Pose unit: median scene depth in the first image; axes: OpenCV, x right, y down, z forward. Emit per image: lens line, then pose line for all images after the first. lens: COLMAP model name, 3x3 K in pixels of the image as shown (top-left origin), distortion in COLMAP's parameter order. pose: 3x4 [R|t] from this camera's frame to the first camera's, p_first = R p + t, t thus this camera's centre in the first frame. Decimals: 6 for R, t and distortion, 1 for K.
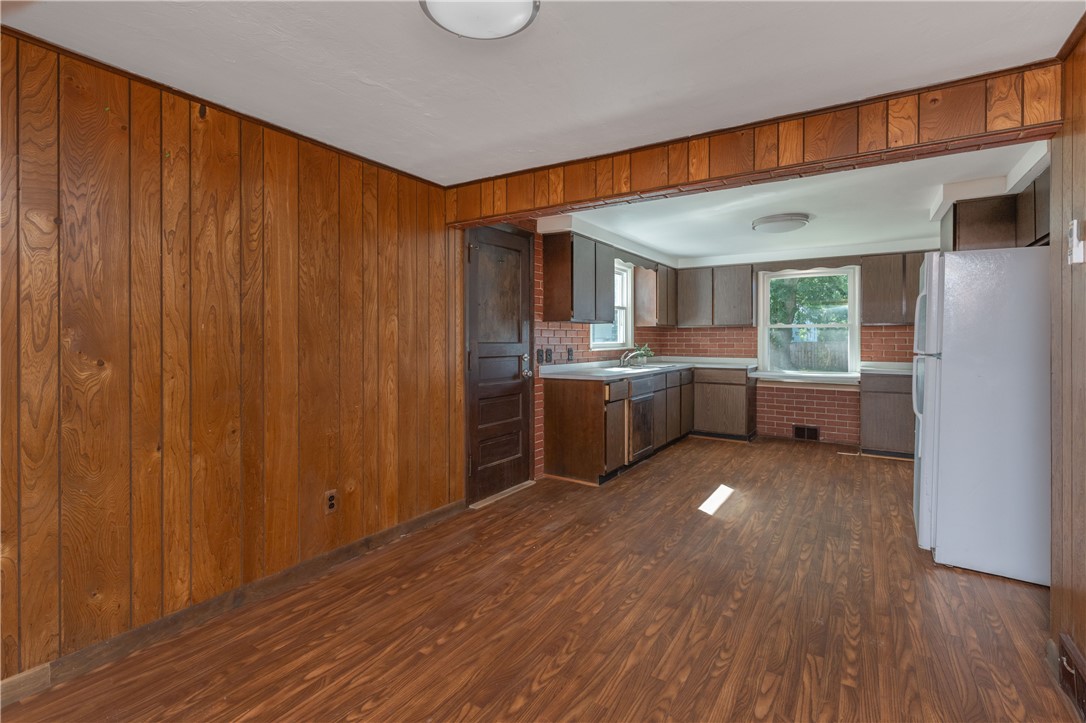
lens RADIAL K [[501.6, 0, 547.0], [0, 501.6, 352.1], [0, 0, 1]] dist [0.000977, 0.000296]
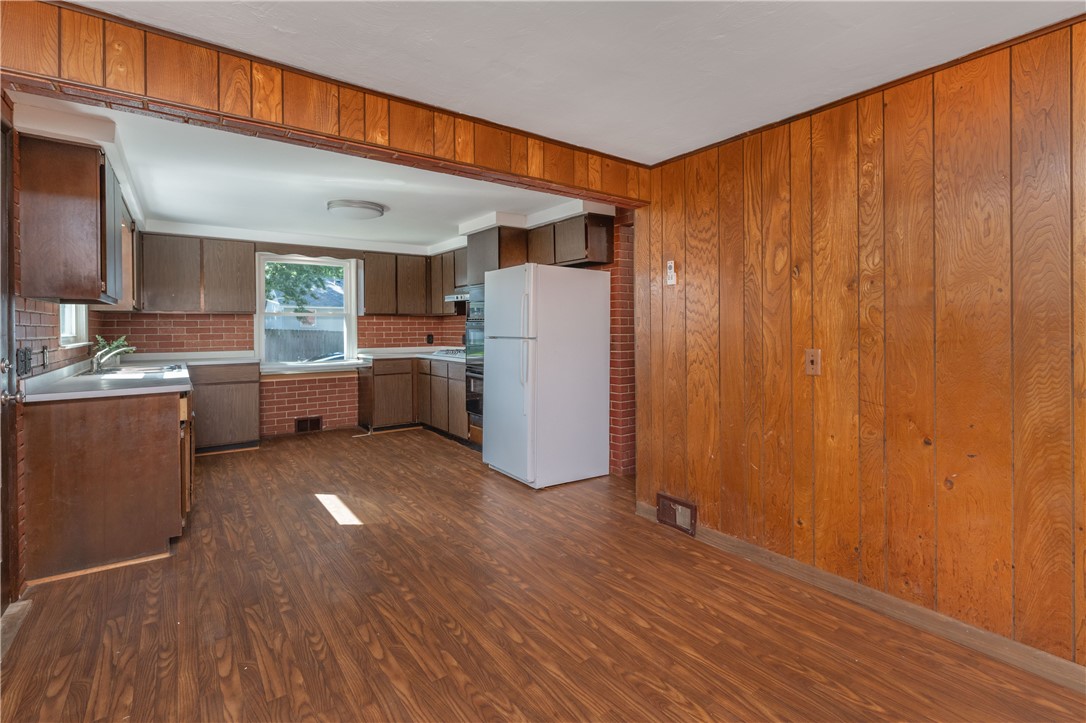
lens RADIAL K [[505.0, 0, 554.1], [0, 505.0, 331.4], [0, 0, 1]] dist [0.000186, -0.000018]
pose [[0.356950, -0.010065, 0.934069, -0.401178], [0.031035, 0.999518, -0.001089, -0.006675], [-0.933608, 0.029378, 0.357090, 0.364656]]
